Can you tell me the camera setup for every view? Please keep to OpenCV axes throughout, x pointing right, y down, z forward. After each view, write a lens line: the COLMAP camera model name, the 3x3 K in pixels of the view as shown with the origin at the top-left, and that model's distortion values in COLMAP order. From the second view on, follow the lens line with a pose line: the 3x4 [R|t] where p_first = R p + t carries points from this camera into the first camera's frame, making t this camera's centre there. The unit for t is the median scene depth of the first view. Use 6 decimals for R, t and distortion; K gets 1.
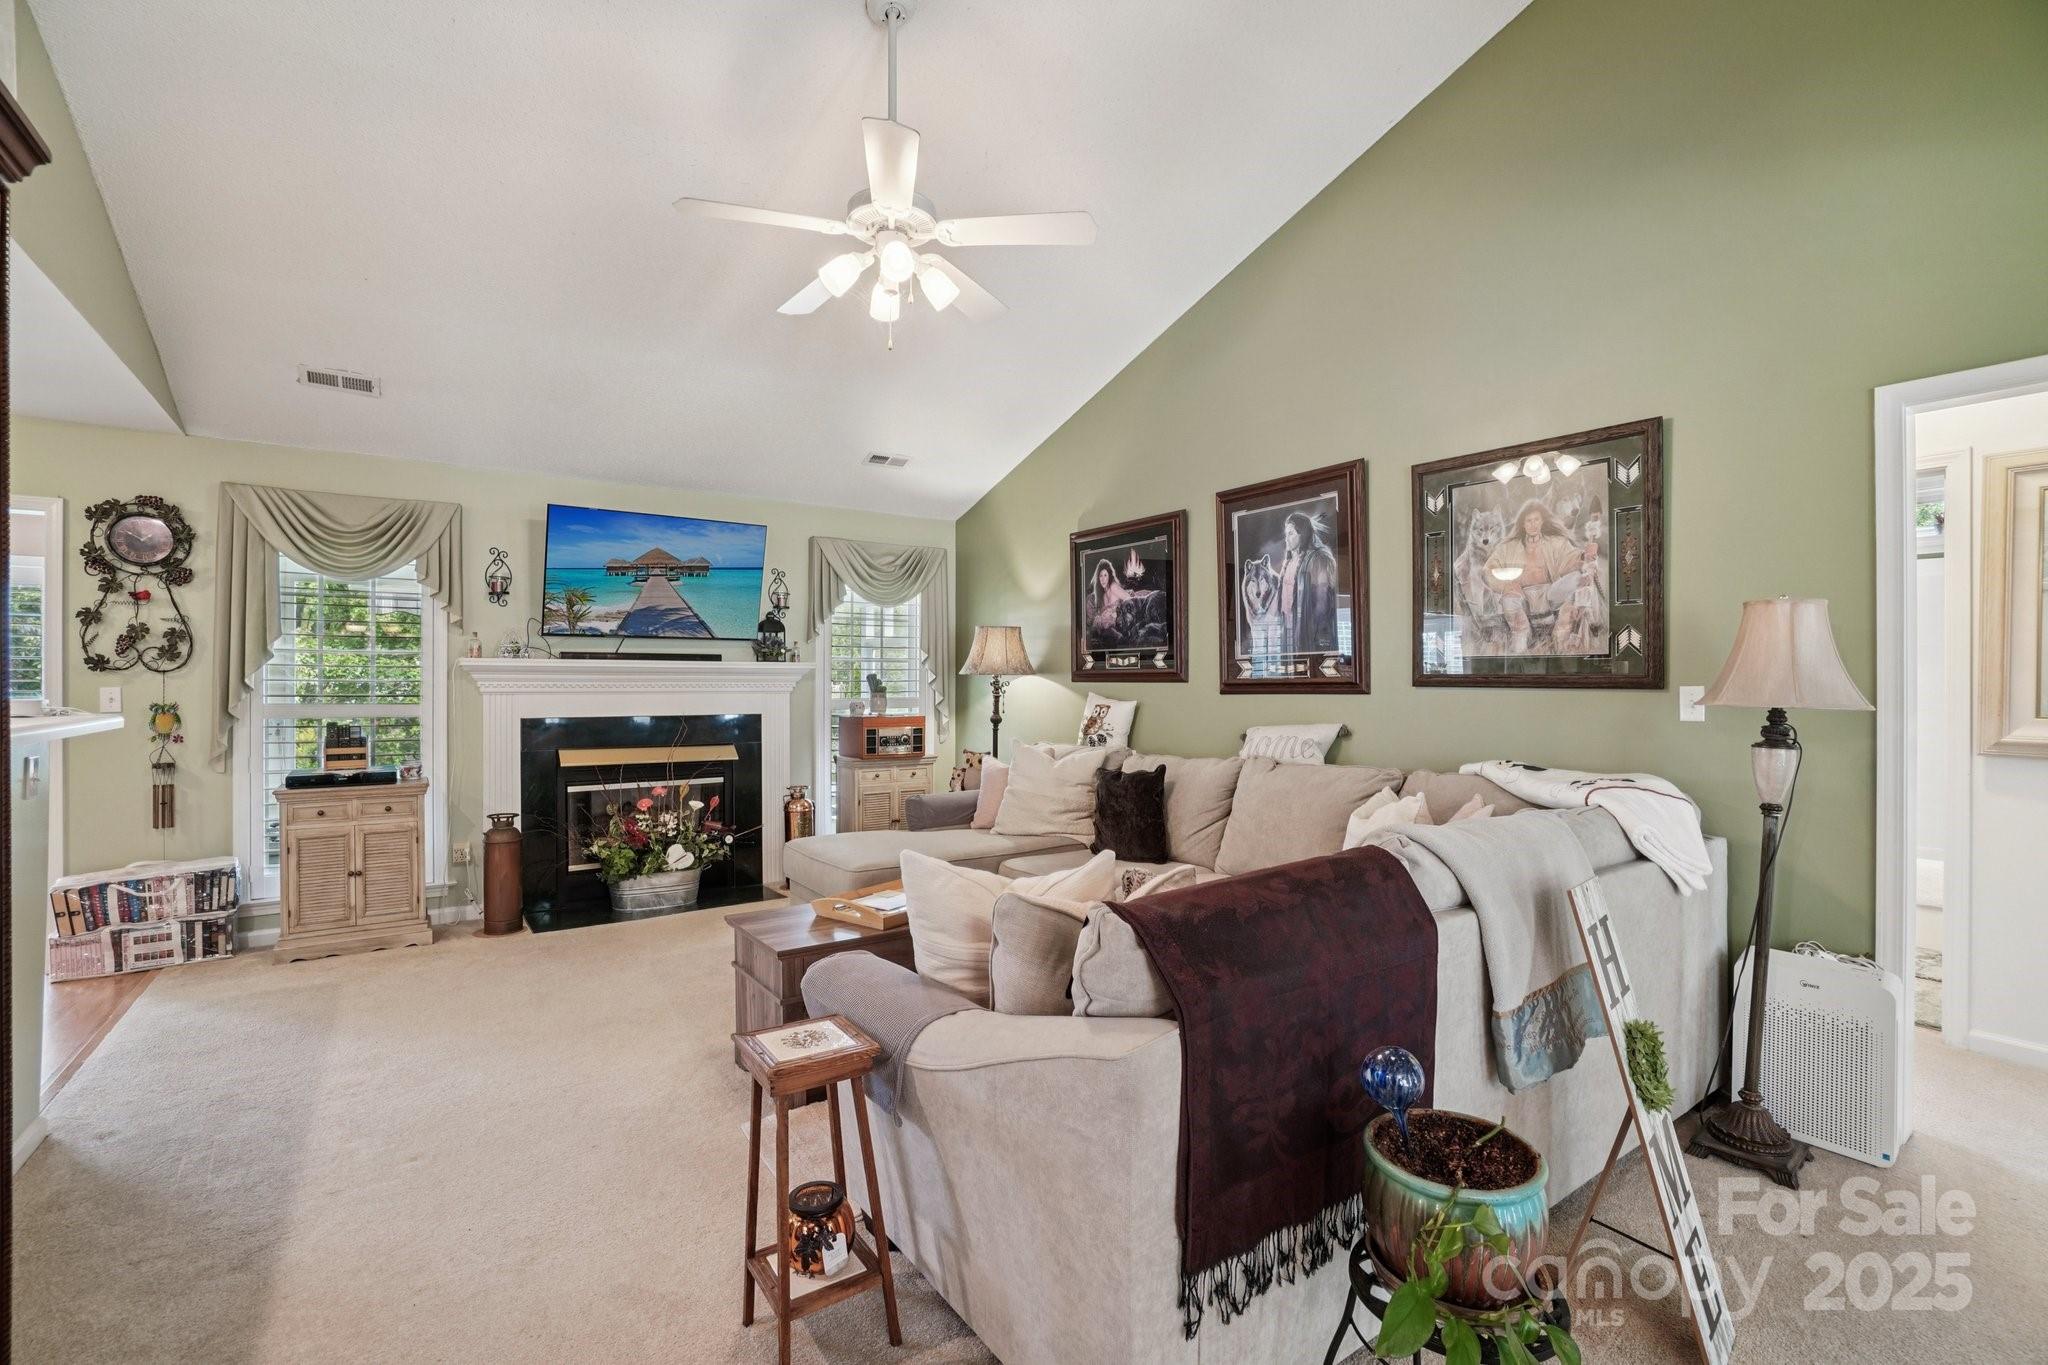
lens RADIAL K [[904.9, 0, 1033.1], [0, 904.9, 686.8], [0, 0, 1]] dist [-0.056176, 0.016744]
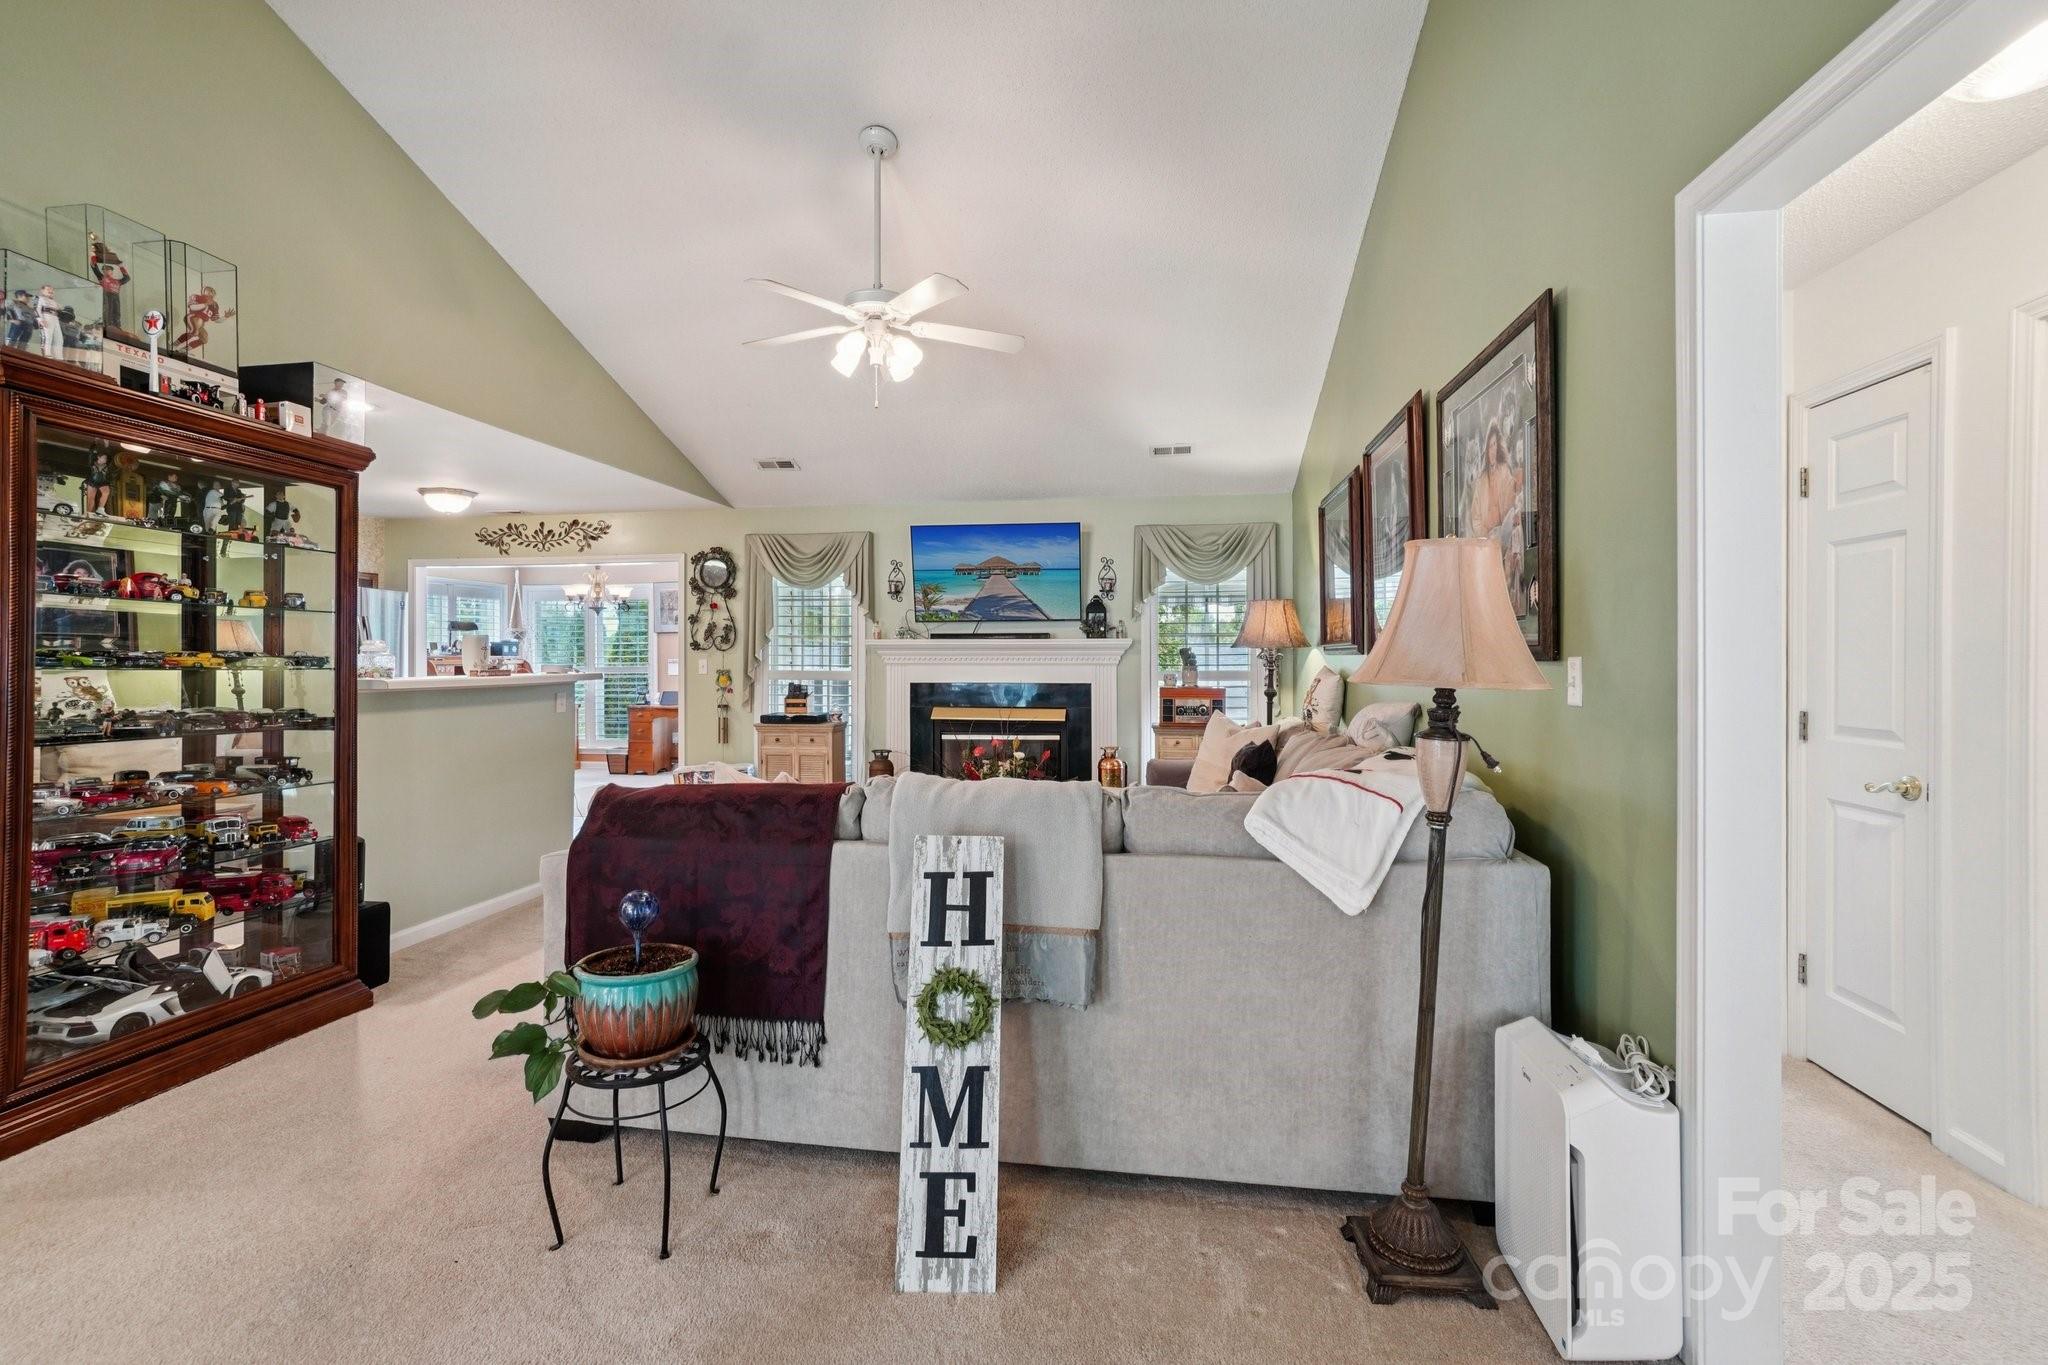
lens RADIAL K [[904.9, 0, 1008.6], [0, 904.9, 671.0], [0, 0, 1]] dist [-0.056176, 0.016744]
pose [[0.733287, 0.008268, -0.679869, 0.575316], [-0.001892, 0.999947, 0.010120, 0.003595], [0.679916, -0.006134, 0.733264, 0.095679]]
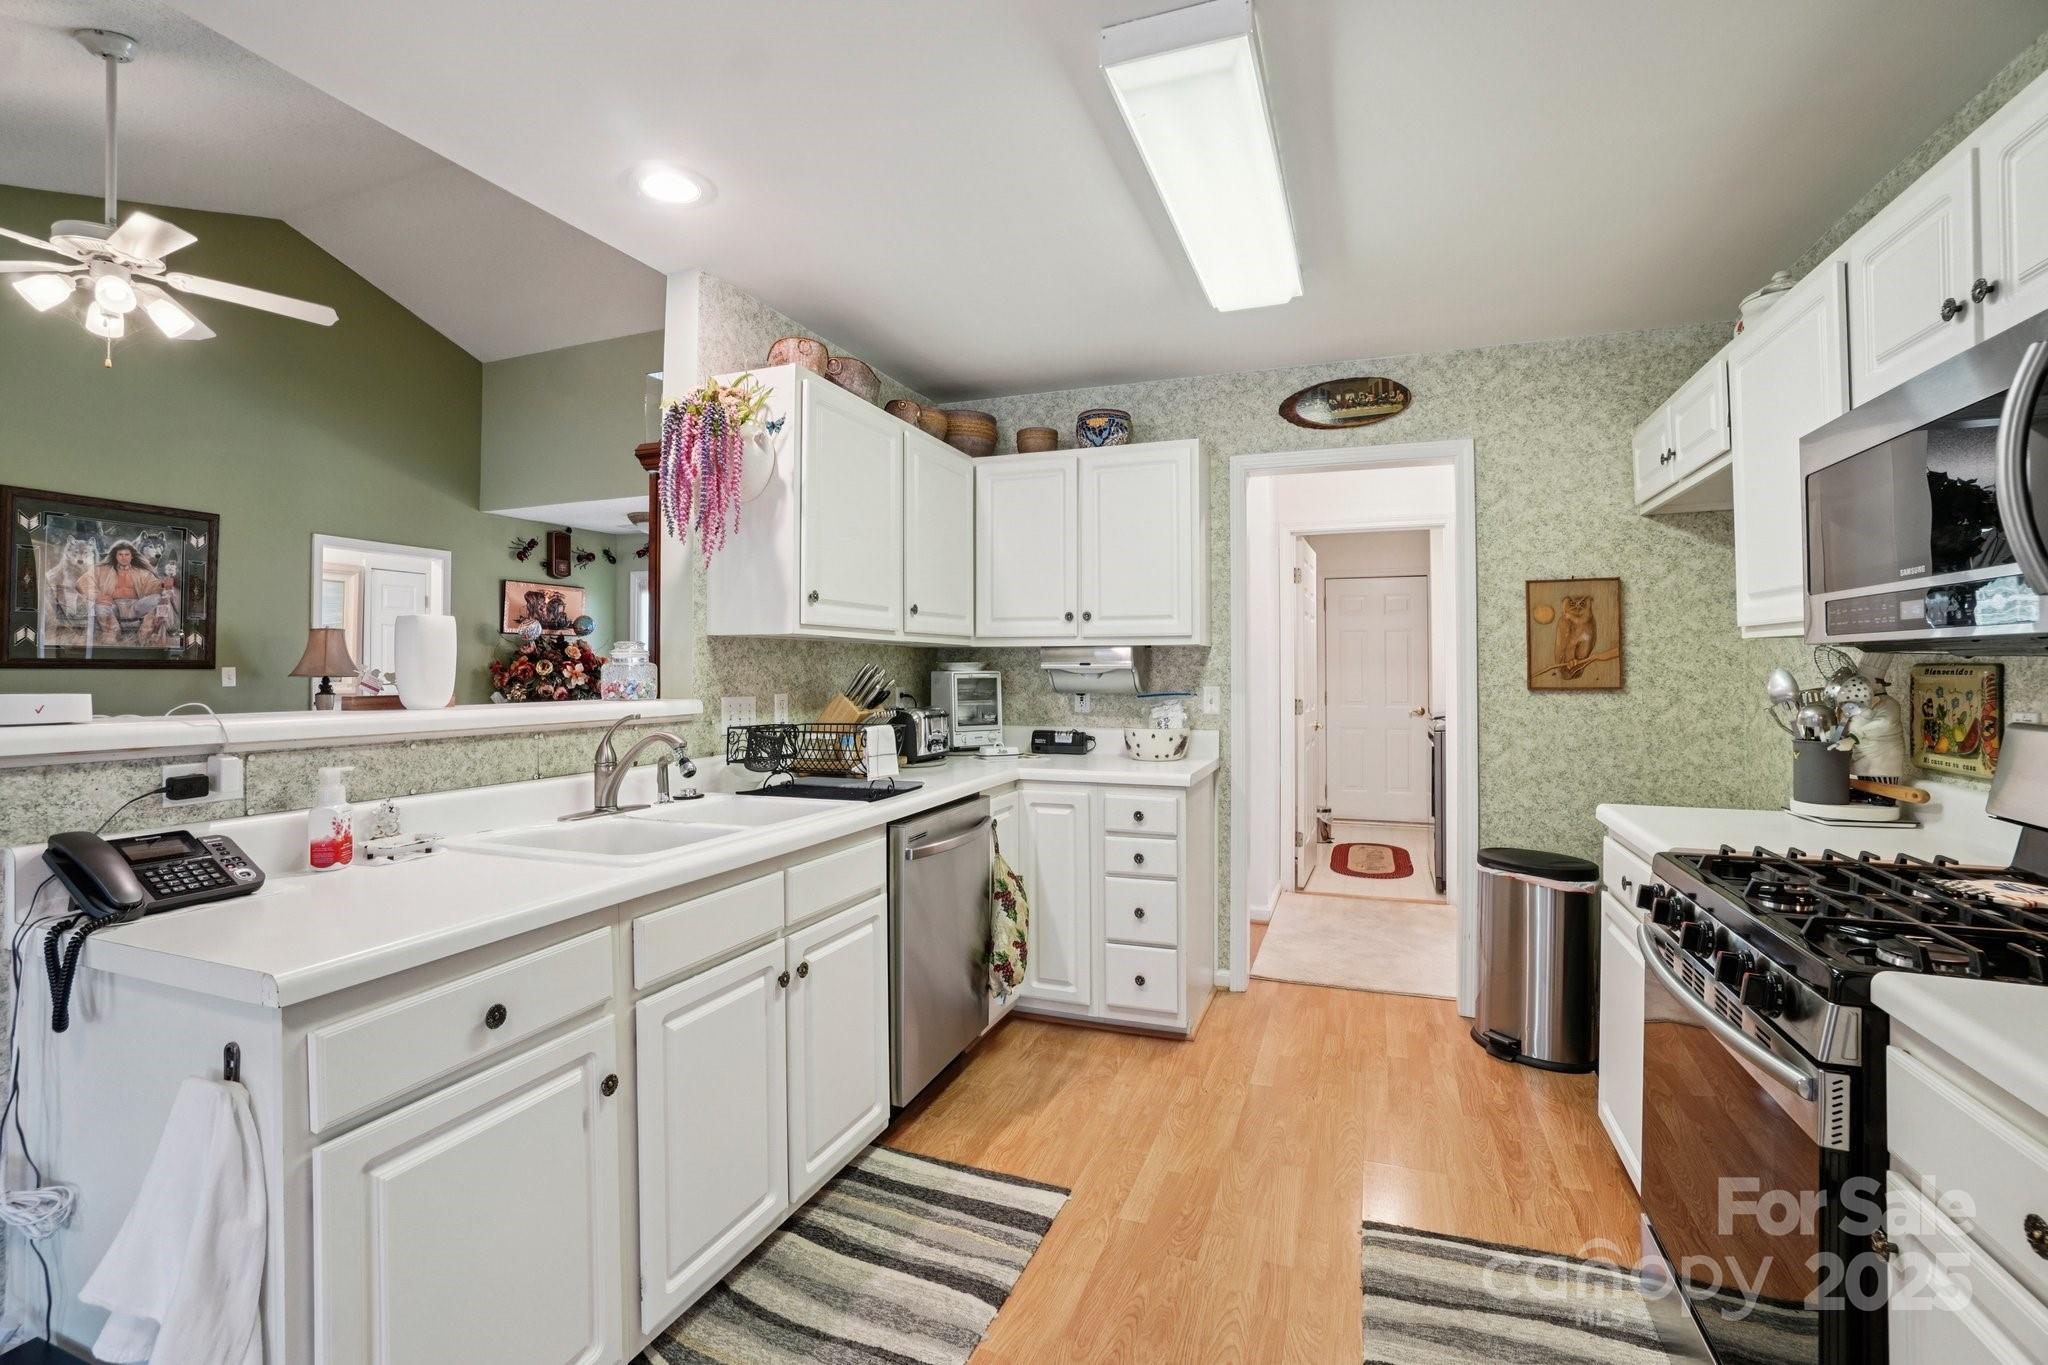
lens RADIAL K [[904.9, 0, 1010.3], [0, 904.9, 656.4], [0, 0, 1]] dist [-0.056176, 0.016744]
pose [[-0.538064, 0.005806, 0.842884, -1.131045], [-0.000203, 0.999975, -0.007017, -0.007330], [-0.842904, -0.003947, -0.538050, 0.420998]]
